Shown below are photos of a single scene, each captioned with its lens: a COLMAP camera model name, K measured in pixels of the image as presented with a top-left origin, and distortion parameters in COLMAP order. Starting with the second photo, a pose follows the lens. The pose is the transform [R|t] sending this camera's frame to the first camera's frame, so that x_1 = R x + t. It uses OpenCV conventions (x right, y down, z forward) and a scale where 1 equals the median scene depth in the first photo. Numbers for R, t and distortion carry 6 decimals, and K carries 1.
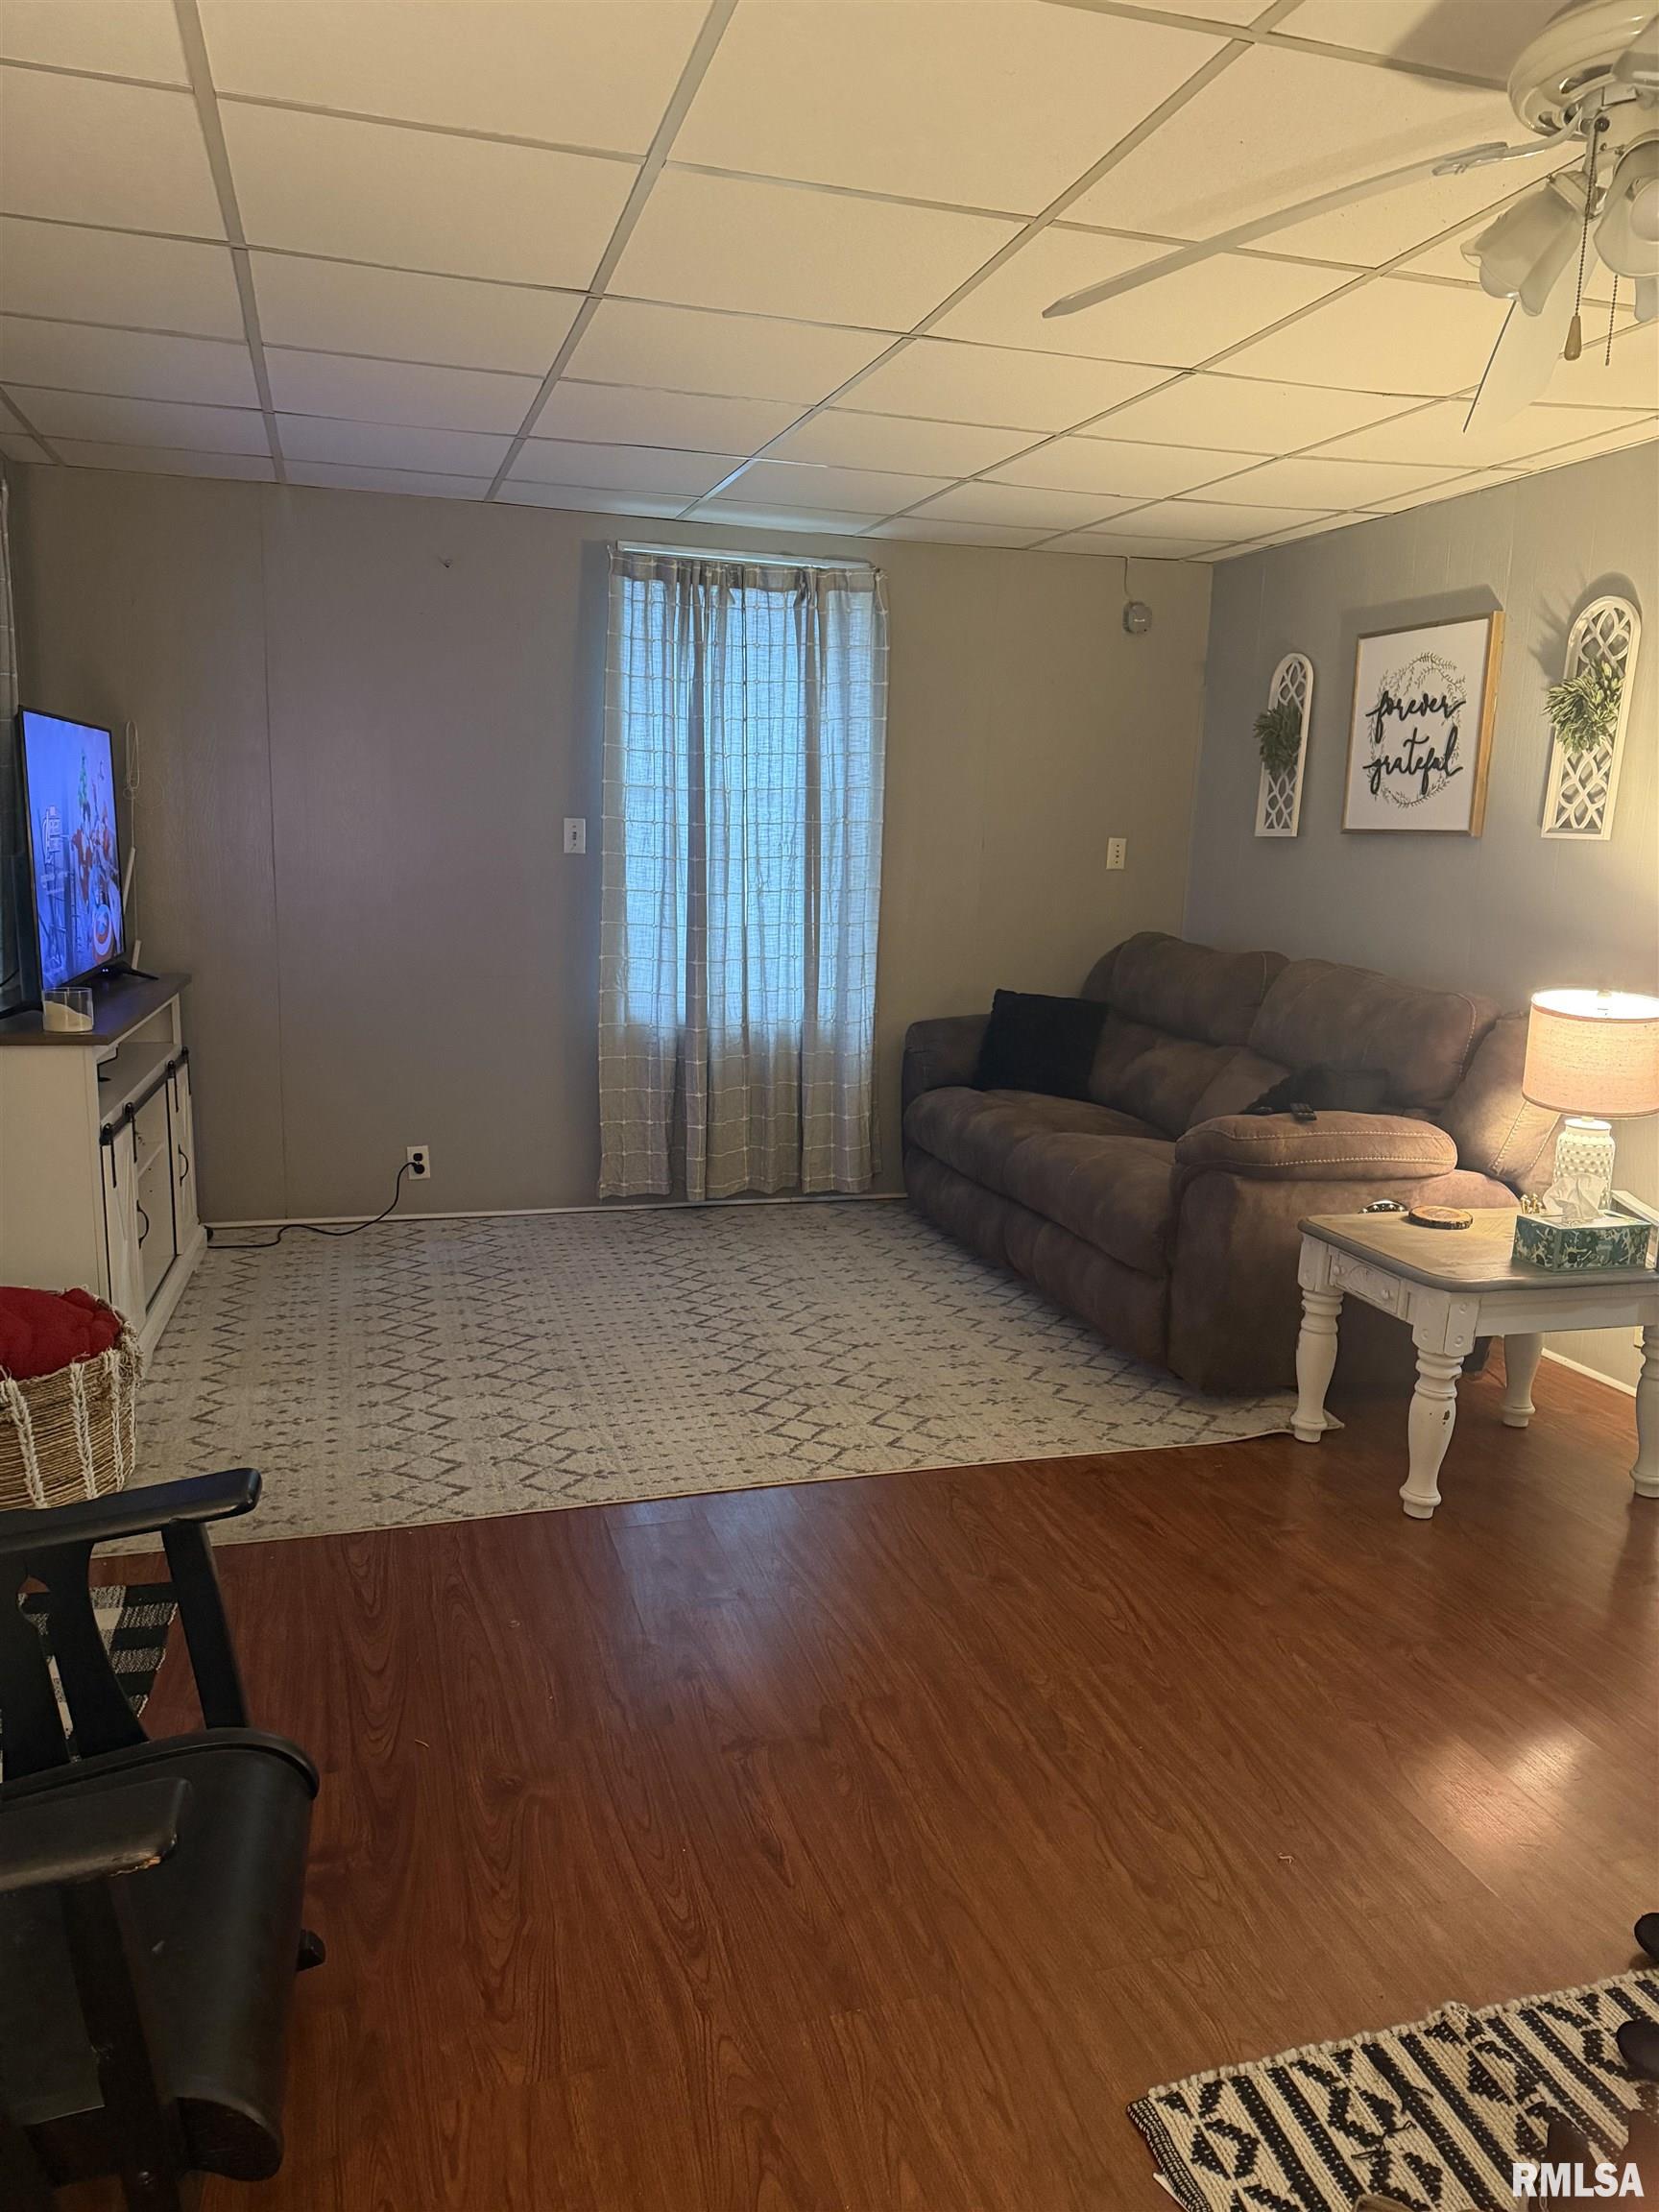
lens RADIAL K [[1548.6, 0, 820.4], [0, 1548.6, 1096.6], [0, 0, 1]] dist [0.050940, -0.048508]
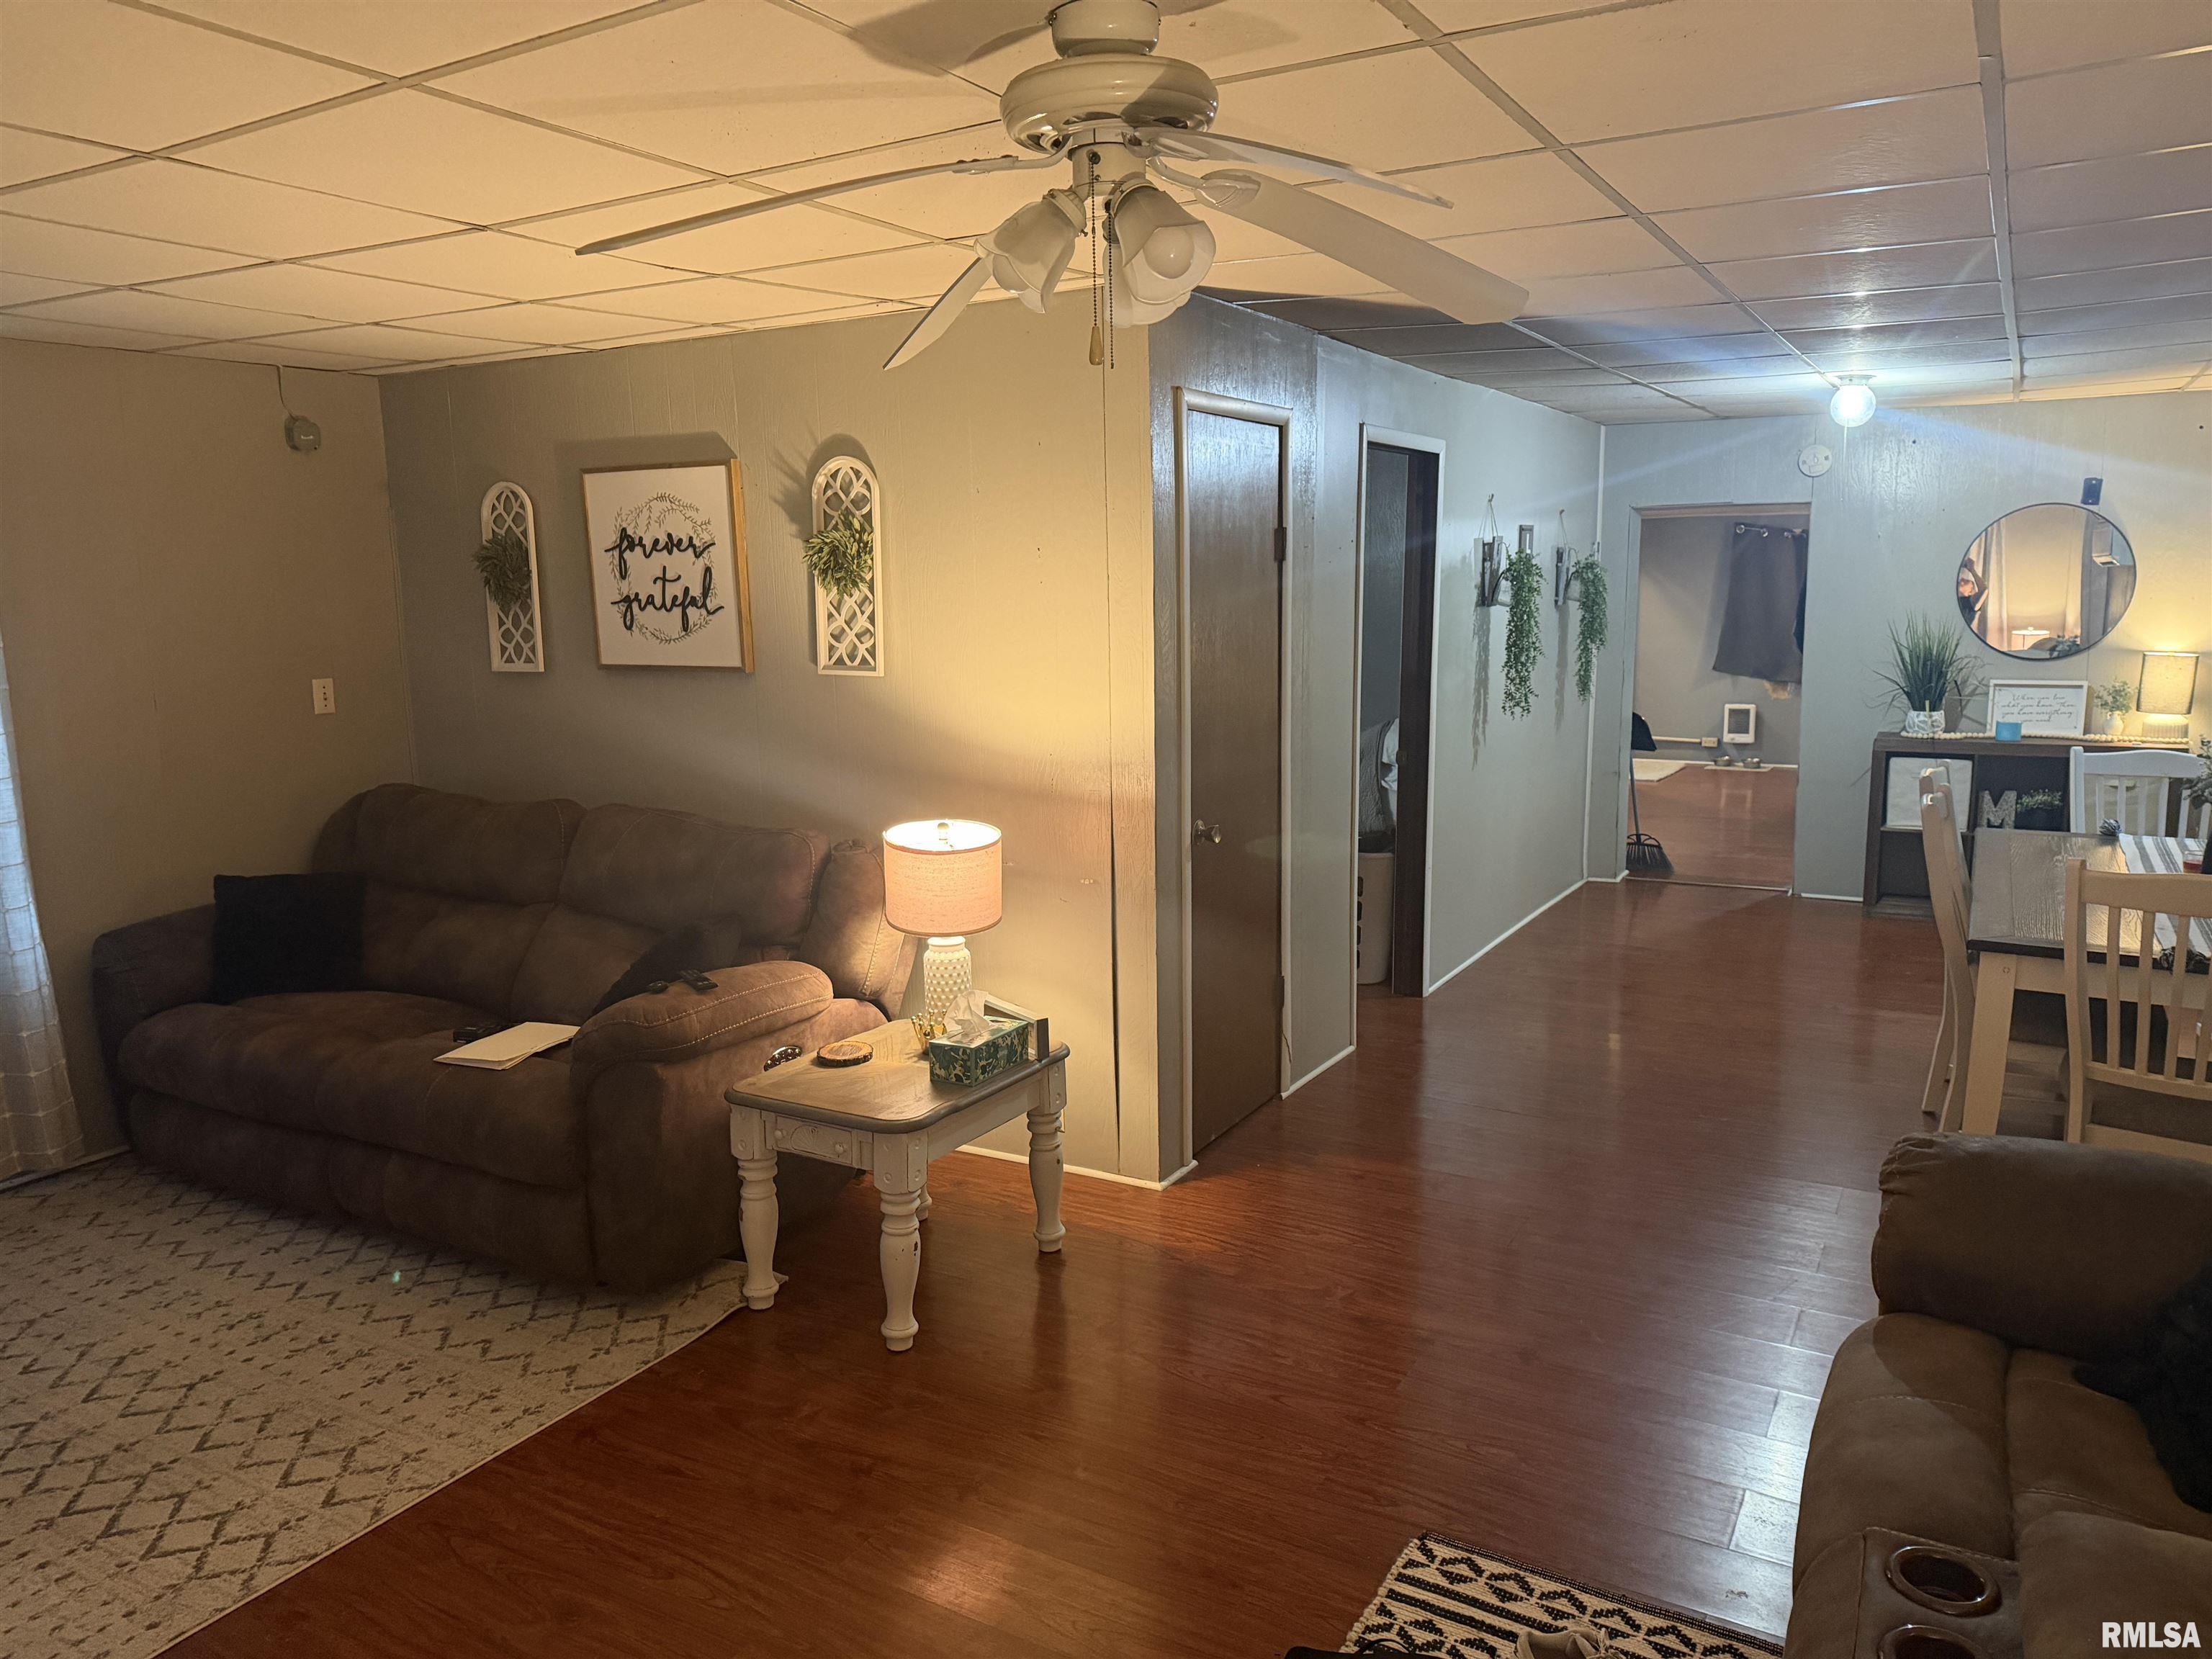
lens RADIAL K [[1548.6, 0, 1090.2], [0, 1548.6, 802.4], [0, 0, 1]] dist [0.050940, -0.048508]
pose [[0.731181, -0.139058, 0.667860, -0.144777], [0.159546, 0.986711, 0.030775, -0.088632], [-0.663265, 0.084052, 0.743650, 0.092458]]
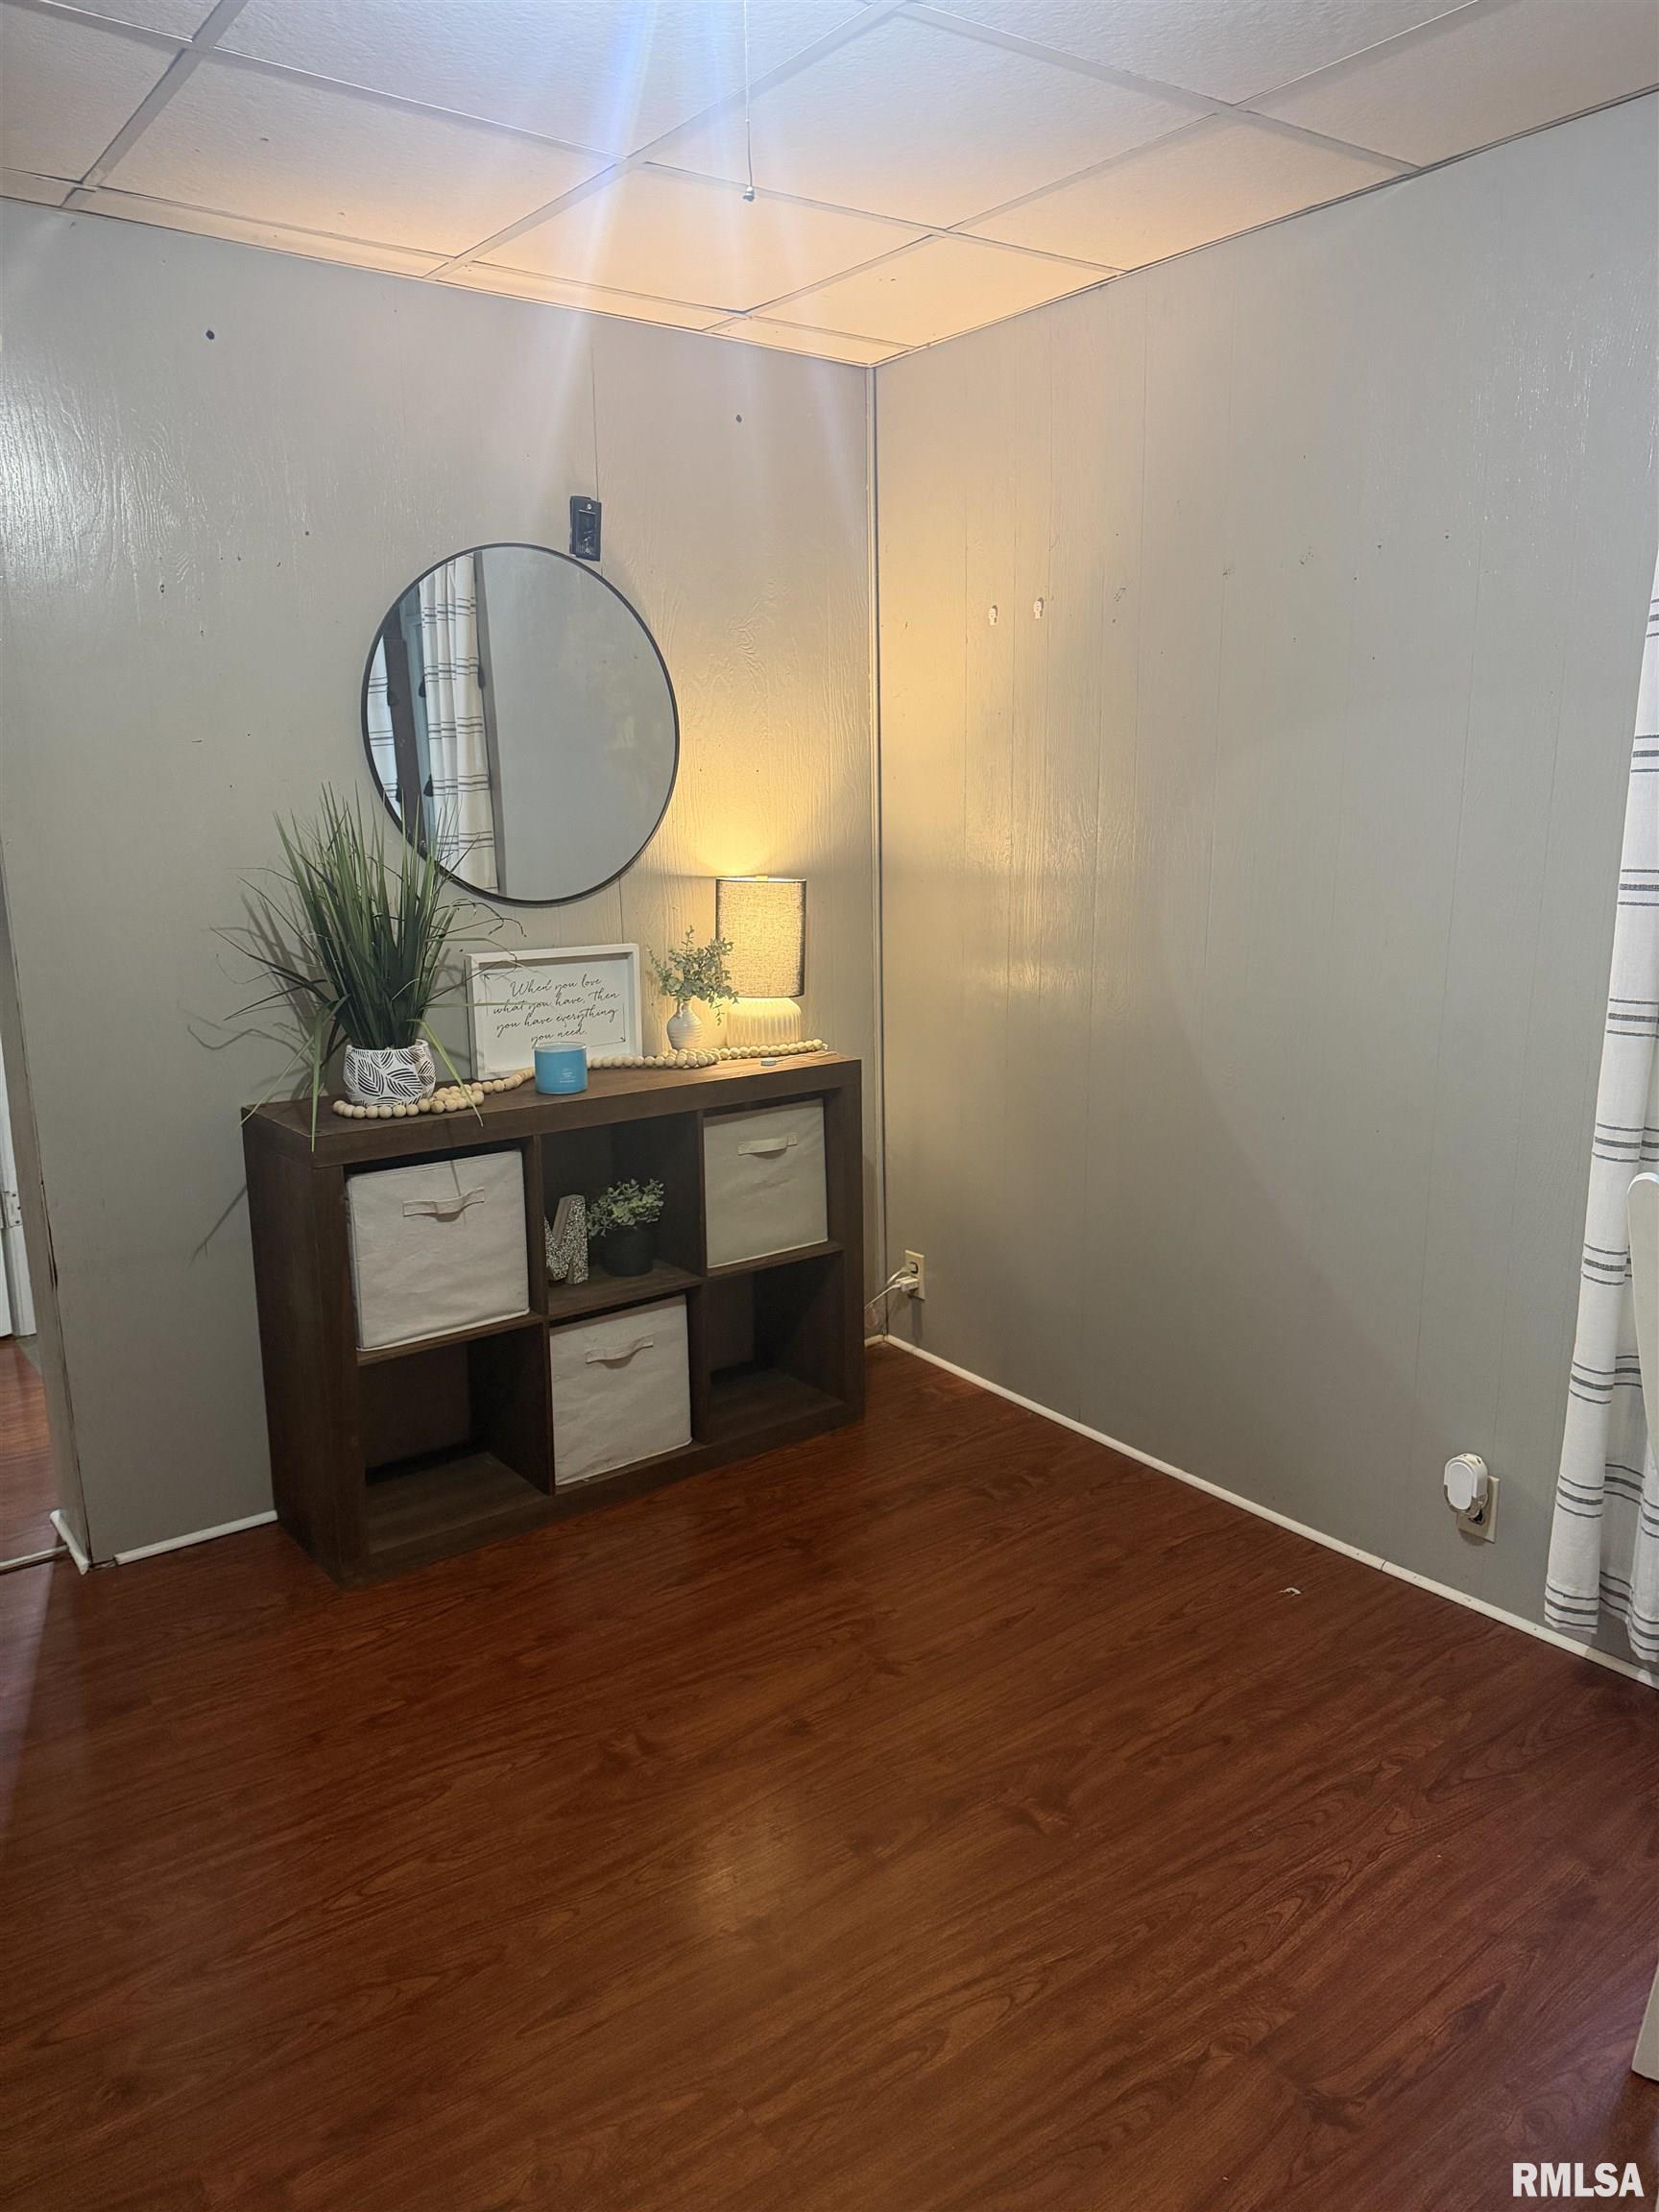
lens RADIAL K [[1548.6, 0, 845.3], [0, 1548.6, 1119.4], [0, 0, 1]] dist [0.050940, -0.048508]
pose [[-0.338269, -0.227805, 0.913060, 1.139985], [0.163915, 0.941162, 0.295544, -0.131439], [-0.926664, 0.249637, -0.281026, 0.856719]]
